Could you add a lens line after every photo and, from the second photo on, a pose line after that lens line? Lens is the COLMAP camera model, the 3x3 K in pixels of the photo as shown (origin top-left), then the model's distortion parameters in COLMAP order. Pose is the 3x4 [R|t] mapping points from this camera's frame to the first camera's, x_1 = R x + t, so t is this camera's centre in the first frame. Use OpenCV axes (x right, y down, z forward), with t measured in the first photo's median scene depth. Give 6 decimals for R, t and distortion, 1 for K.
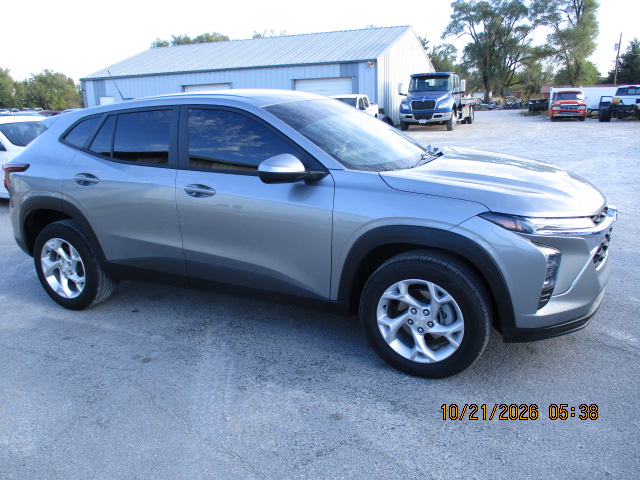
lens RADIAL K [[529.3, 0, 316.6], [0, 529.3, 242.2], [0, 0, 1]] dist [-0.032320, -0.007968]
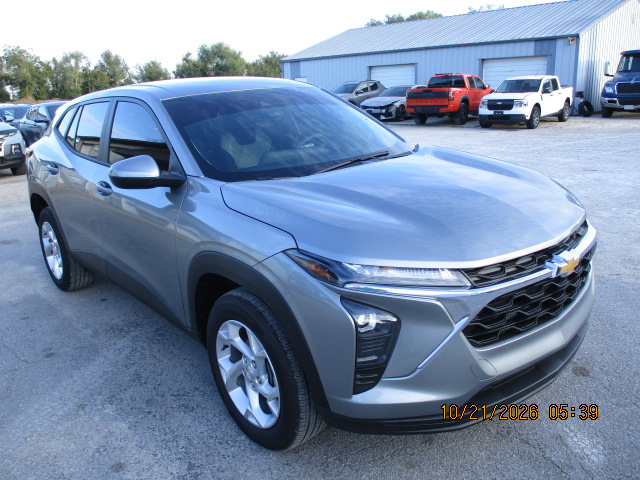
lens RADIAL K [[533.4, 0, 320.0], [0, 533.4, 240.0], [0, 0, 1]] dist [-0.031194, -0.002108]
pose [[0.929921, 0.101072, -0.353599, 0.054856], [-0.090815, 0.994827, 0.045527, -0.009500], [0.356371, -0.010224, 0.934288, 0.028765]]
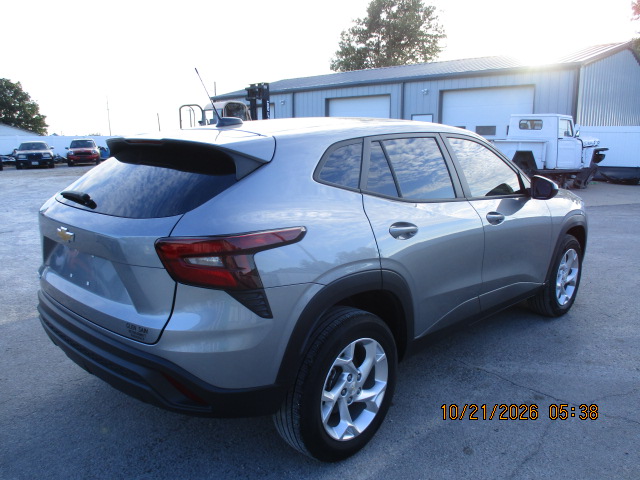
lens RADIAL K [[533.4, 0, 320.0], [0, 533.4, 240.0], [0, 0, 1]] dist [-0.031194, -0.002108]
pose [[0.337095, -0.156515, 0.928370, -0.146094], [0.249466, 0.965686, 0.072225, -0.023999], [-0.907818, 0.207250, 0.364573, 0.109183]]
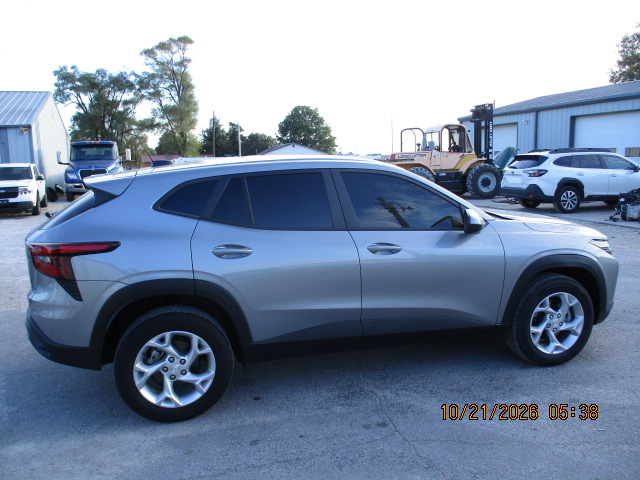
lens RADIAL K [[533.4, 0, 320.0], [0, 533.4, 240.0], [0, 0, 1]] dist [-0.031194, -0.002108]
pose [[0.751248, -0.085054, 0.654516, -0.116339], [0.170541, 0.983001, -0.068005, -0.007165], [-0.637606, 0.162711, 0.752983, 0.032068]]
